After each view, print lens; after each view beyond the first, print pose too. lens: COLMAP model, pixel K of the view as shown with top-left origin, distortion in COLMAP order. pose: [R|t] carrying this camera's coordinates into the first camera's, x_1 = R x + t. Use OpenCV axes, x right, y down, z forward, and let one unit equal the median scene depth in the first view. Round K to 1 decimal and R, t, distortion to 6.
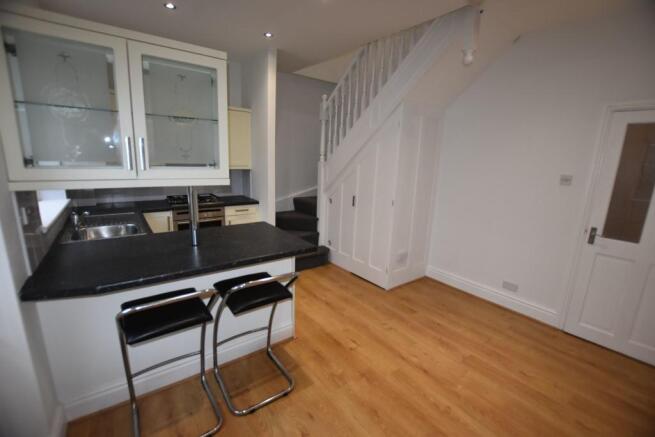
lens RADIAL K [[286.4, 0, 329.9], [0, 286.4, 219.3], [0, 0, 1]] dist [-0.032067, 0.002280]
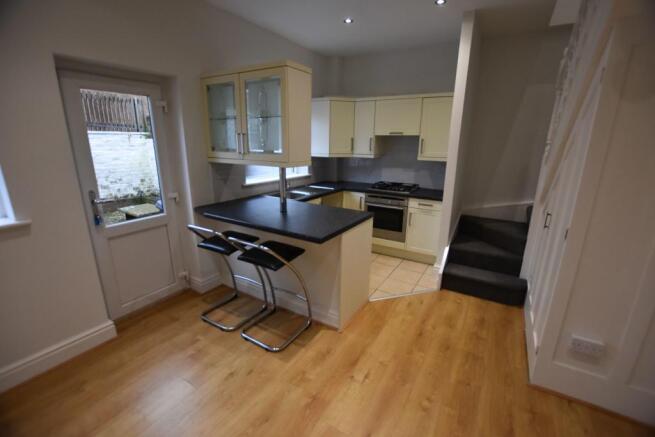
lens RADIAL K [[286.4, 0, 332.1], [0, 286.4, 220.1], [0, 0, 1]] dist [-0.032067, 0.002280]
pose [[0.377270, 0.218860, -0.899871, 0.674046], [-0.203224, 0.967556, 0.150120, -0.096213], [0.903531, 0.126240, 0.409507, 0.533792]]
